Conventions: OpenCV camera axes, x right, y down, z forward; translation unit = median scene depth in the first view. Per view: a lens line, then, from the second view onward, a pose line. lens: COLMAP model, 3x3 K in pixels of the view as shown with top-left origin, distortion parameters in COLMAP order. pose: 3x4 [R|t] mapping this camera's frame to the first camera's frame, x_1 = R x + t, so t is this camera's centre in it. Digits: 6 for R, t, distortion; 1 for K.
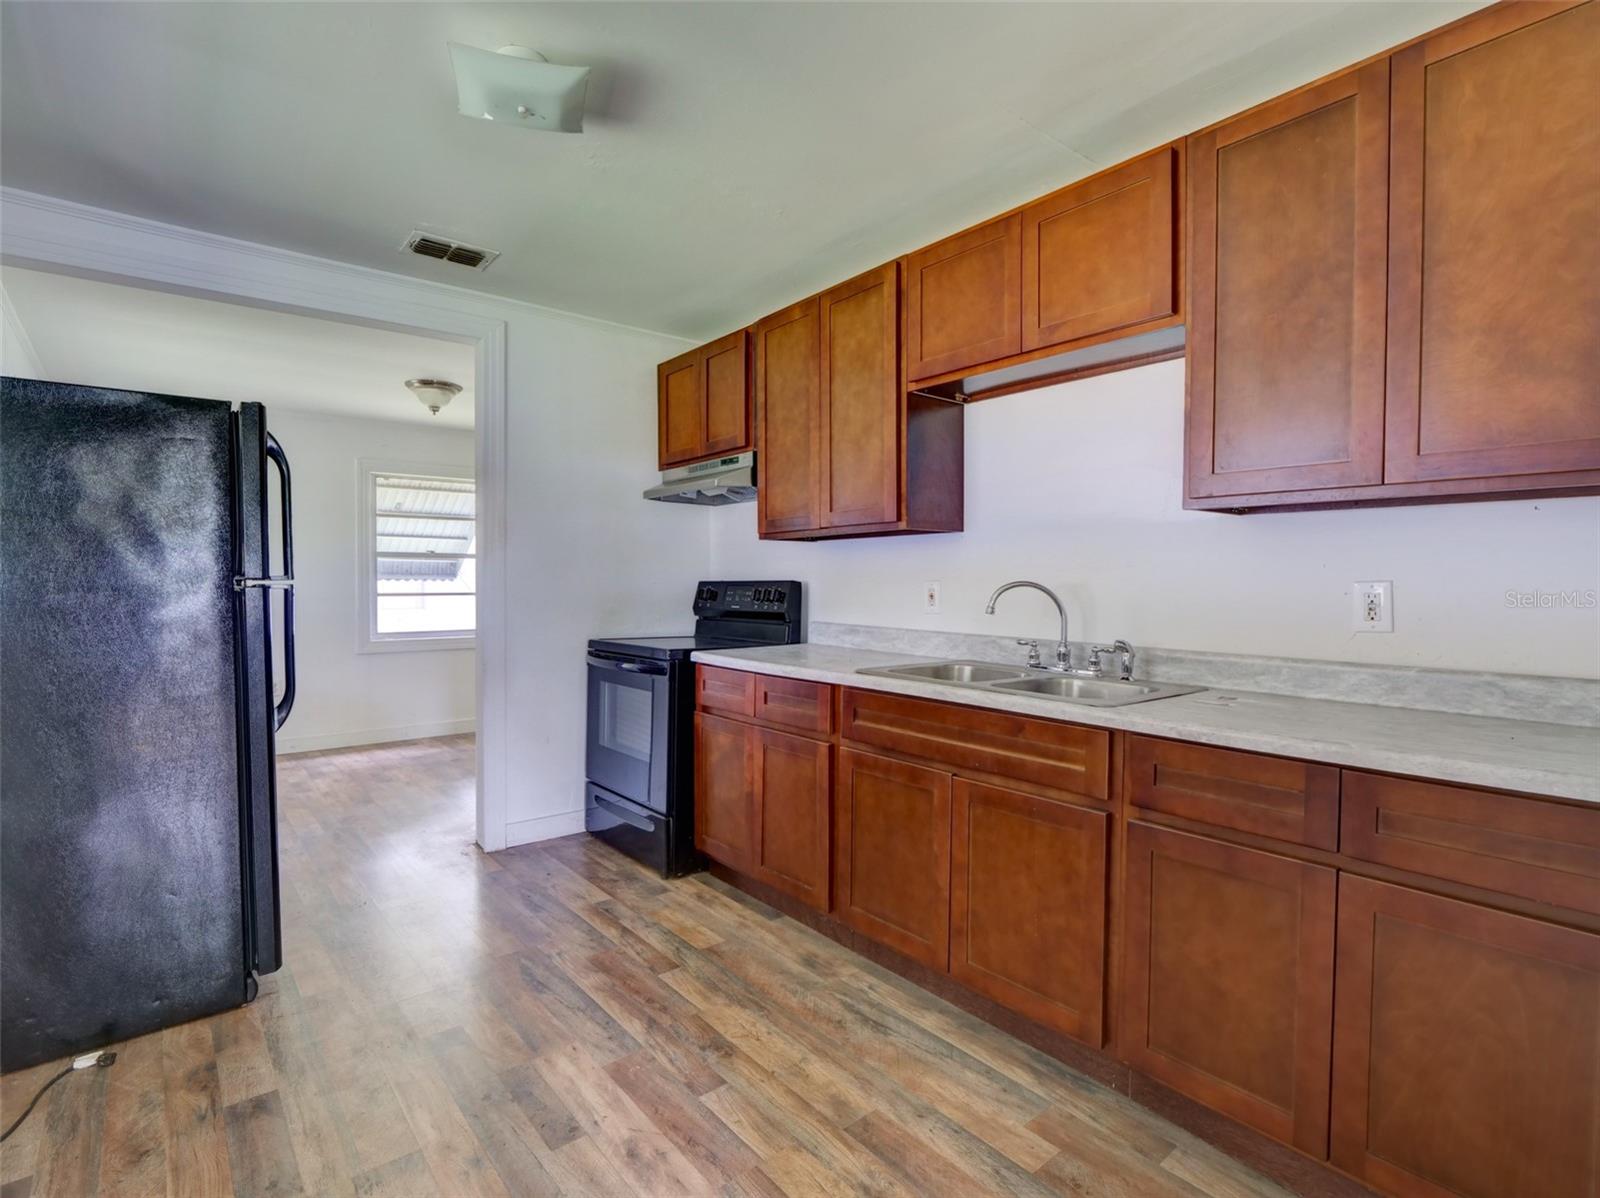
lens RADIAL K [[784.6, 0, 802.3], [0, 784.6, 597.3], [0, 0, 1]] dist [-0.010633, -0.000445]
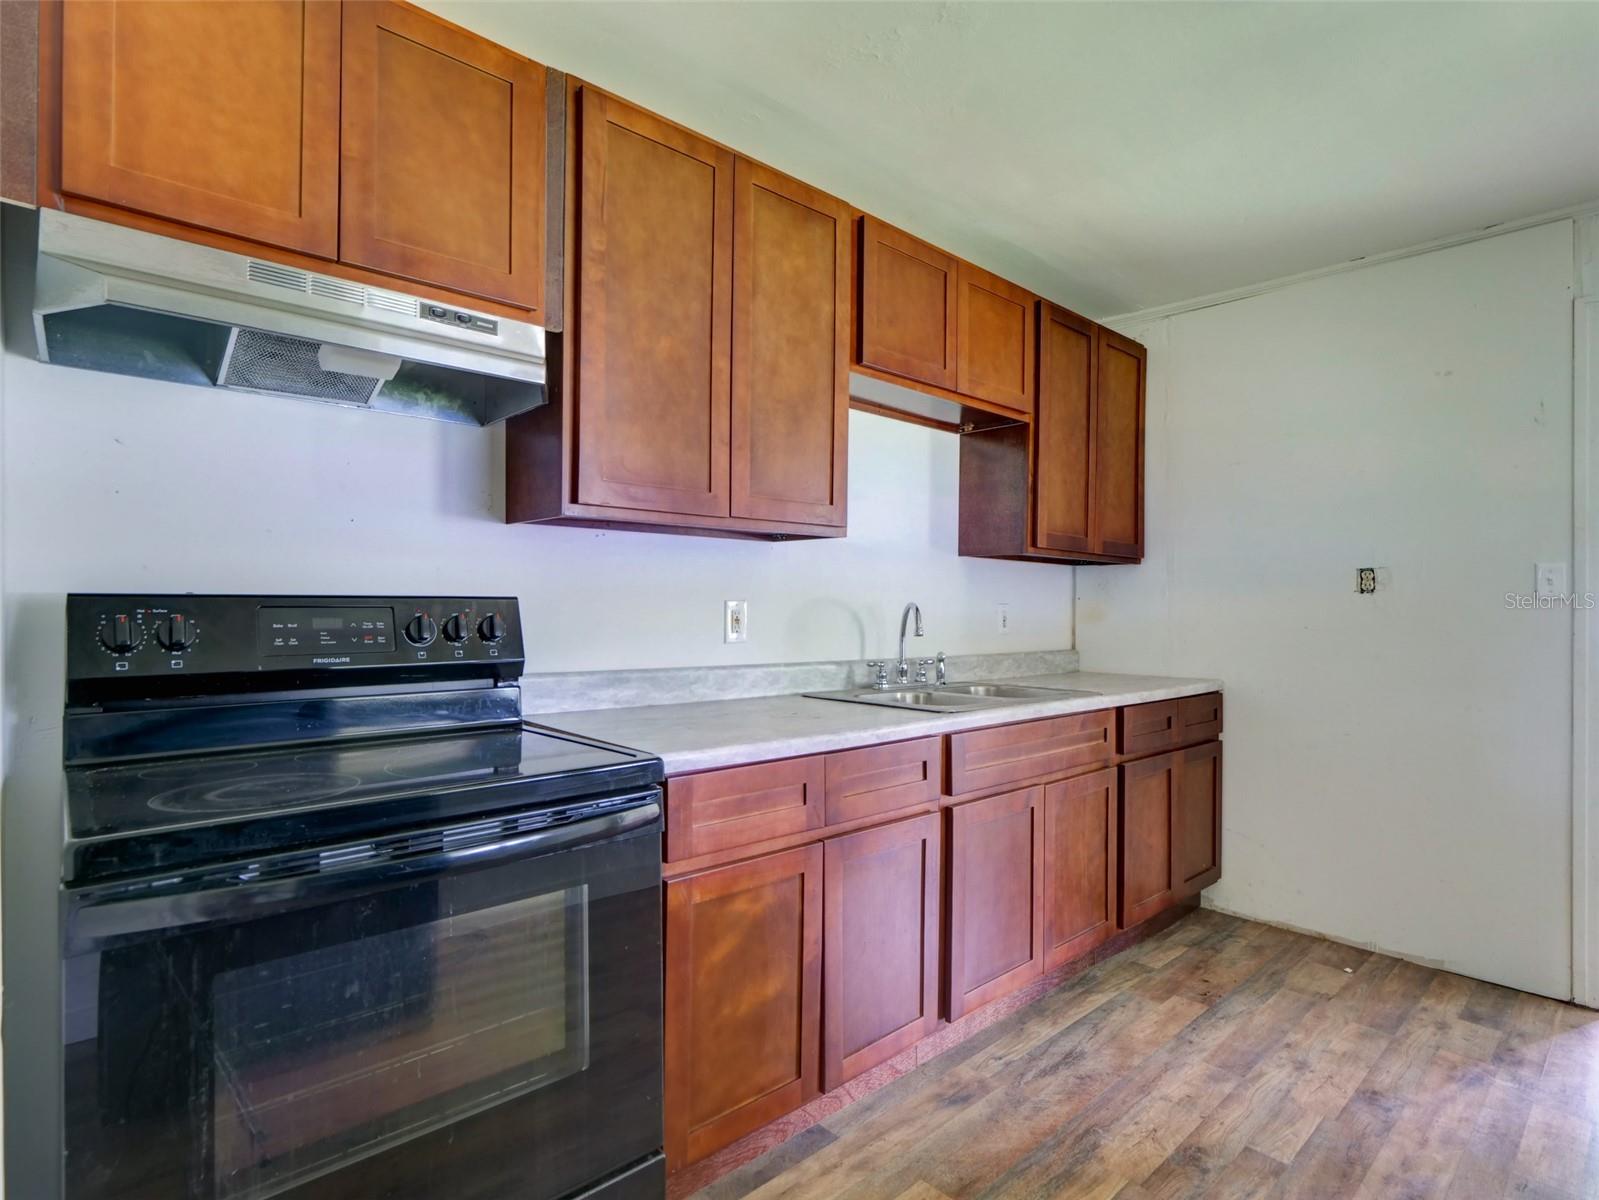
lens RADIAL K [[828.5, 0, 801.2], [0, 828.5, 602.5], [0, 0, 1]] dist [0.002719, -0.011779]
pose [[-0.051876, -0.001549, 0.998652, -0.877644], [0.009169, 0.999956, 0.002027, -0.026644], [-0.998611, 0.009262, -0.051859, 1.318571]]
